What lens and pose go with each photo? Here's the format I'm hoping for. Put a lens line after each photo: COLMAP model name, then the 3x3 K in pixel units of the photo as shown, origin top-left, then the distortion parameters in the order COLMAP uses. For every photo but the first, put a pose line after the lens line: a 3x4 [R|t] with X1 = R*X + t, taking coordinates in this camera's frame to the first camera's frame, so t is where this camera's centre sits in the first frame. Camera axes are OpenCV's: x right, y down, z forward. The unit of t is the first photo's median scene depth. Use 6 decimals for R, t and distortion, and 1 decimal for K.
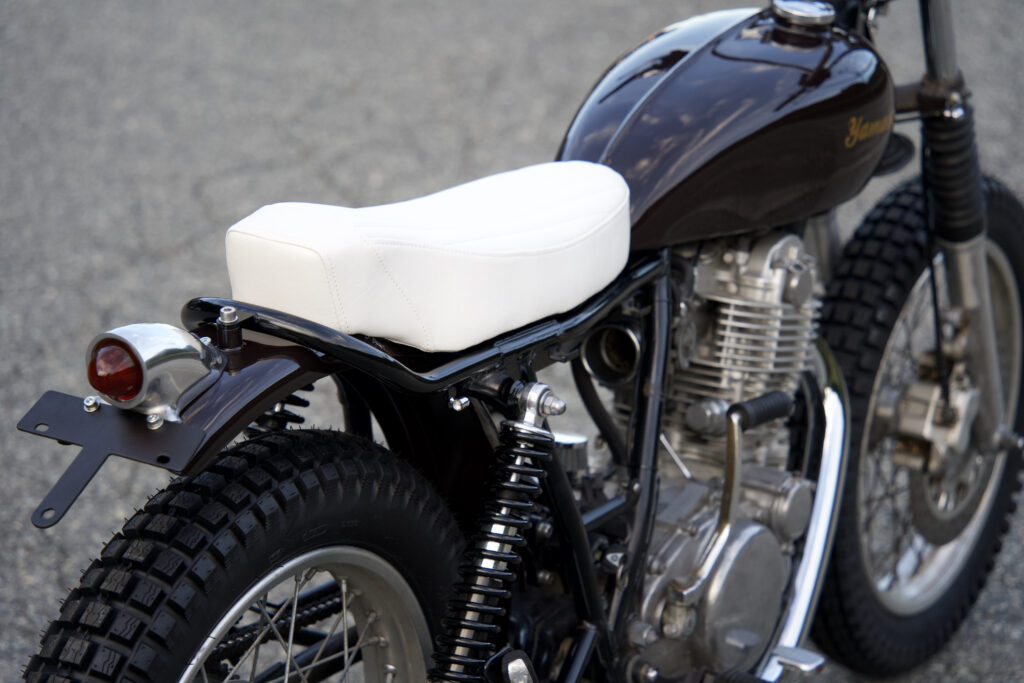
lens RADIAL K [[2965.4, 0, 511.5], [0, 2965.4, 342.8], [0, 0, 1]] dist [0.672787, 0.000000]
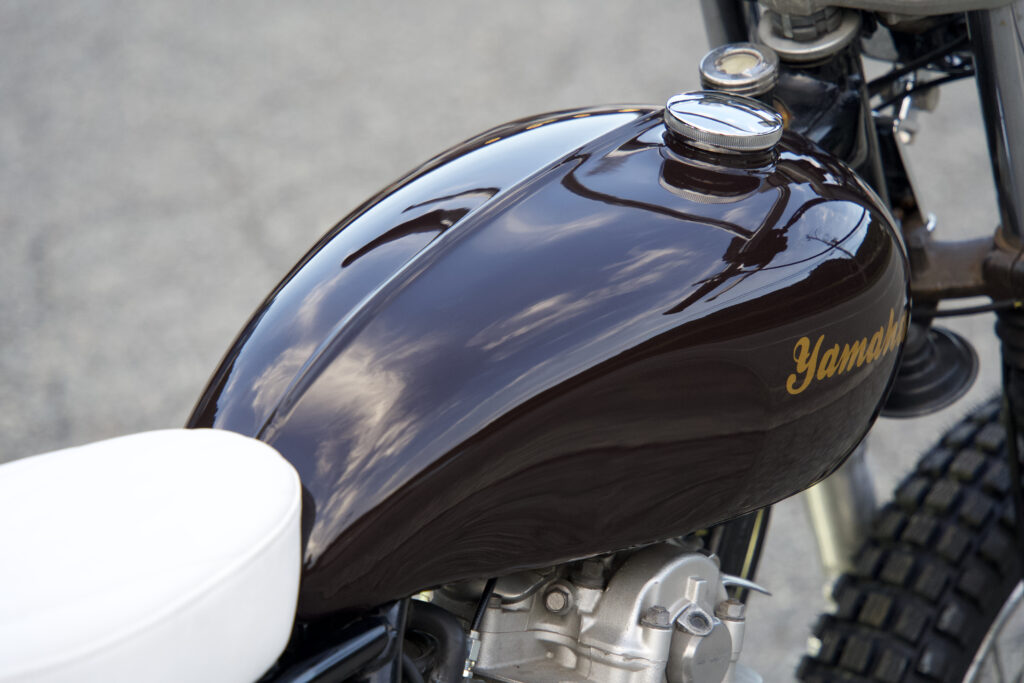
lens RADIAL K [[4091.1, 0, 512.1], [0, 4091.1, 340.3], [0, 0, 1]] dist [0.502770, 0.000000]
pose [[0.997674, 0.033933, -0.059120, 0.102792], [-0.034204, 0.999408, -0.003578, -0.068926], [0.058963, 0.005592, 0.998244, 0.291679]]
